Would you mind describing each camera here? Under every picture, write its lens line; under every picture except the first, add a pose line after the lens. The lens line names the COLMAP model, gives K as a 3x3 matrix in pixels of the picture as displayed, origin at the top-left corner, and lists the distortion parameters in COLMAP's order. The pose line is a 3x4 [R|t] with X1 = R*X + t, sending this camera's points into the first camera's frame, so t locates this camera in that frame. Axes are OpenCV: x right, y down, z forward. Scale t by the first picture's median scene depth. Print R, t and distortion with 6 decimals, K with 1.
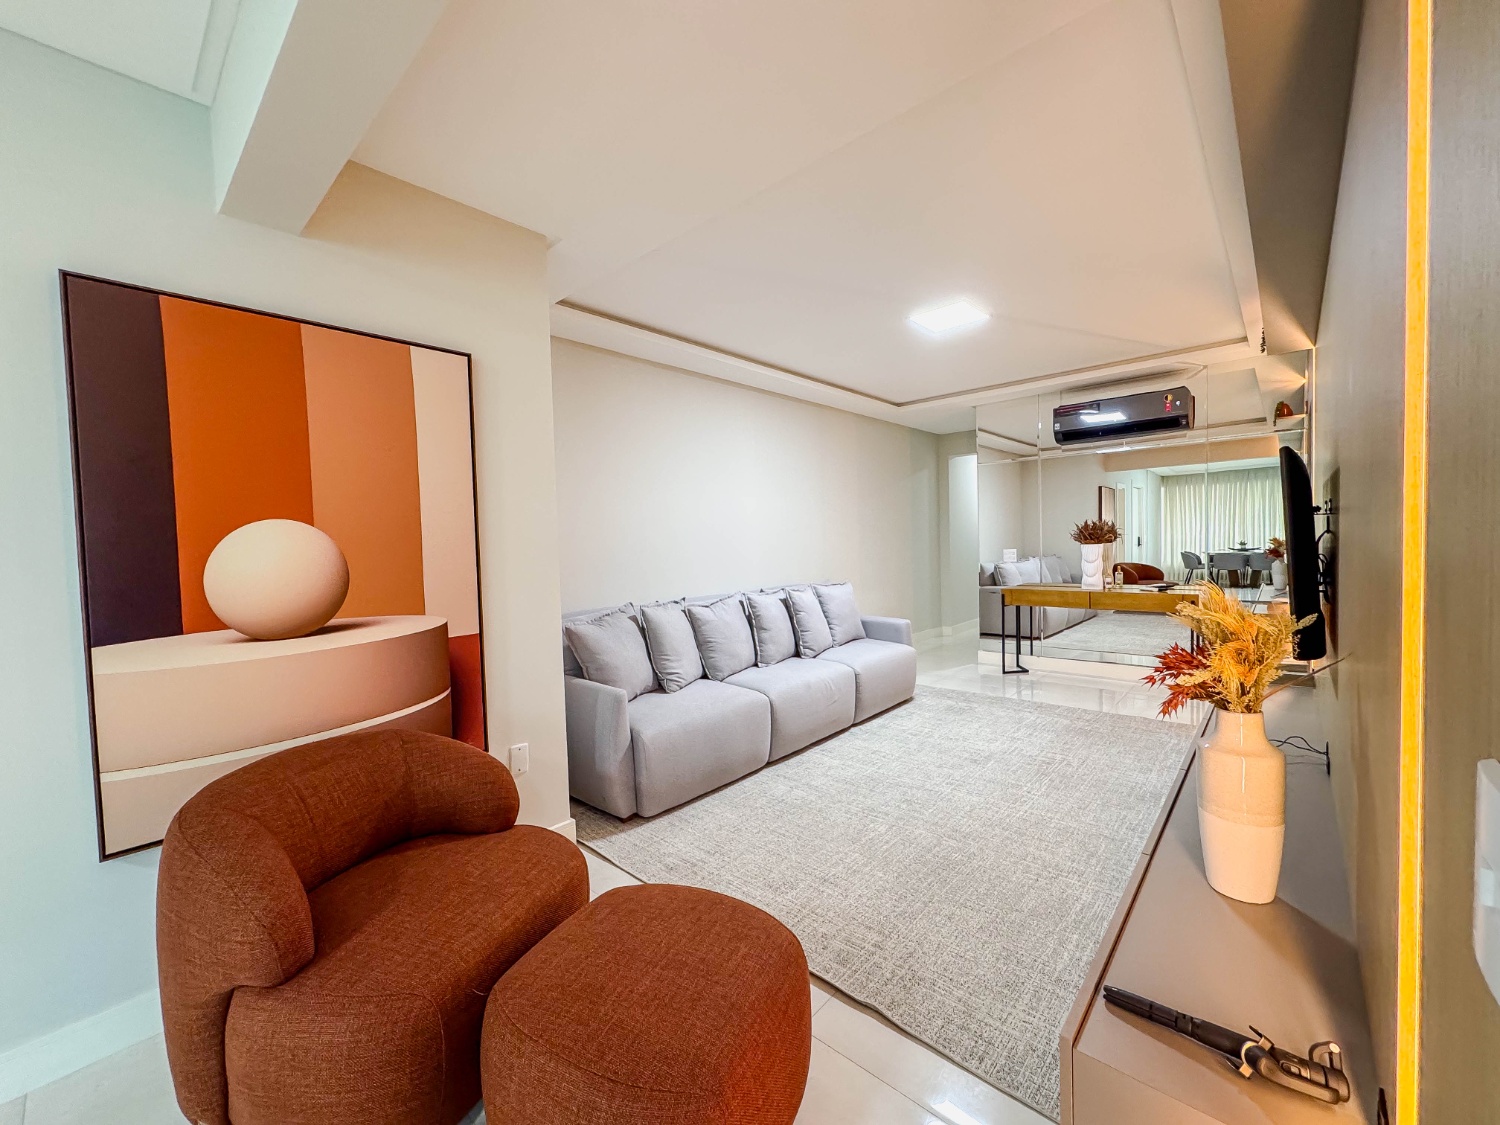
lens RADIAL K [[597.4, 0, 750.0], [0, 597.4, 562.5], [0, 0, 1]] dist [-0.003572, -0.000676]
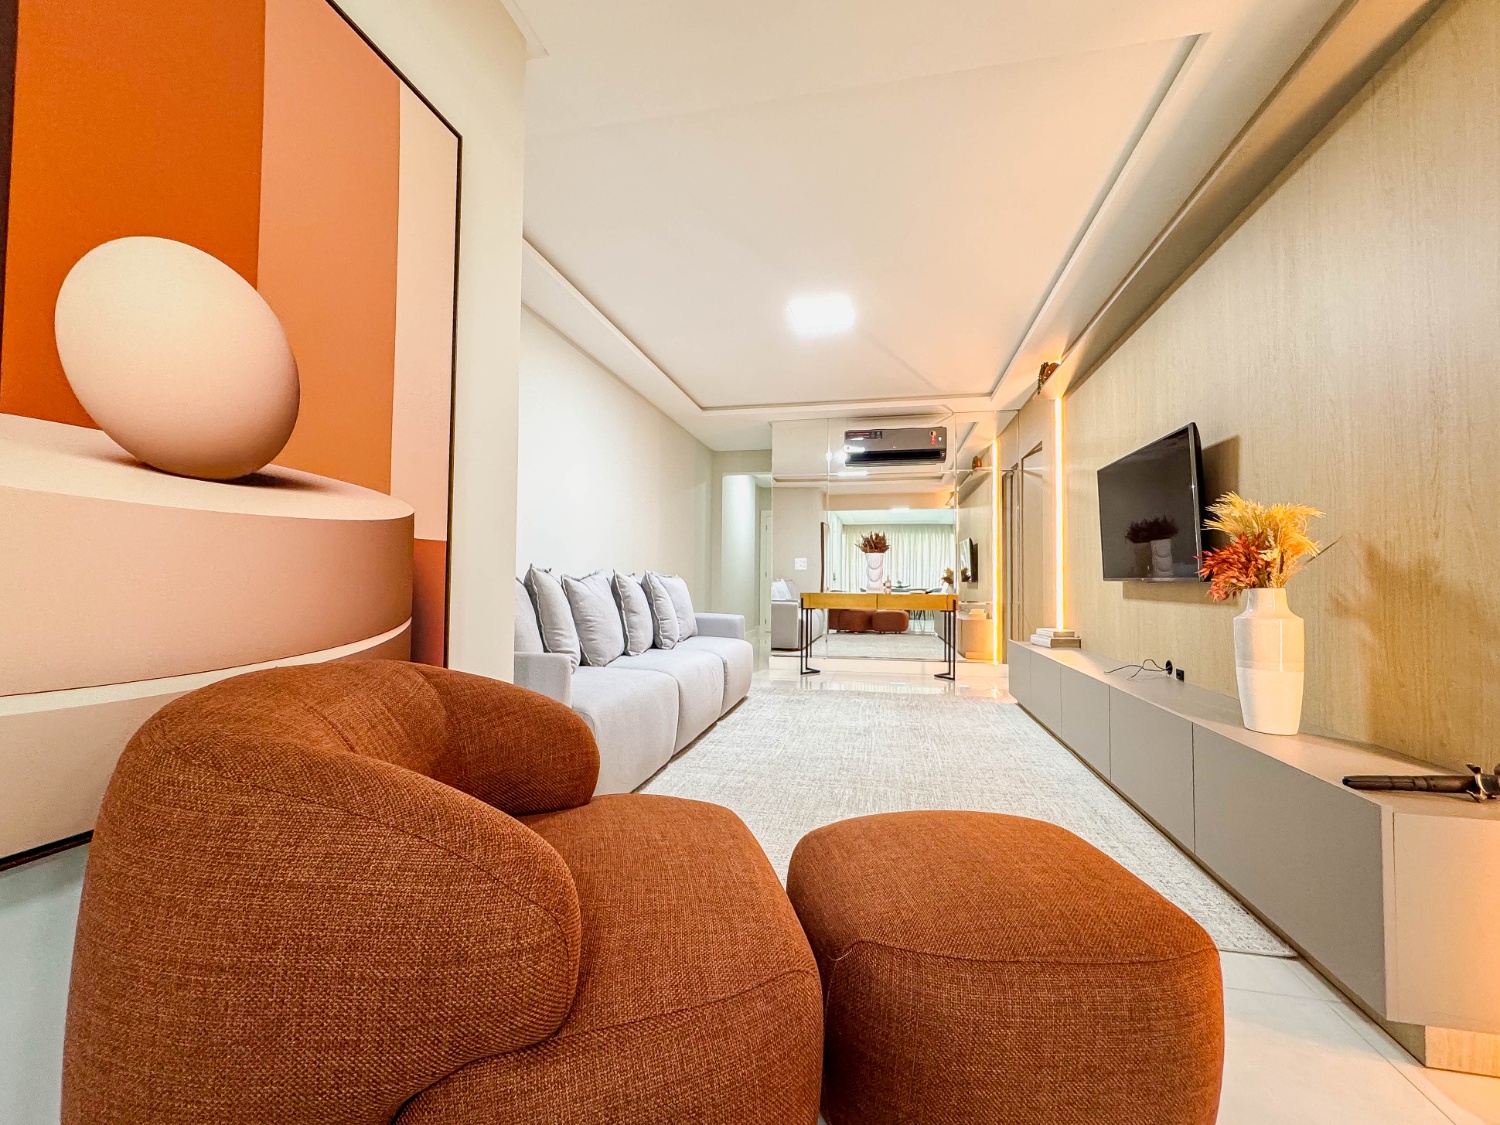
lens RADIAL K [[621.7, 0, 750.0], [0, 621.7, 562.5], [0, 0, 1]] dist [-0.000074, -0.000102]
pose [[0.865121, 0.053389, 0.498714, -0.285980], [-0.017178, 0.996889, -0.076923, 0.106925], [-0.501270, 0.057981, 0.863346, 0.134244]]
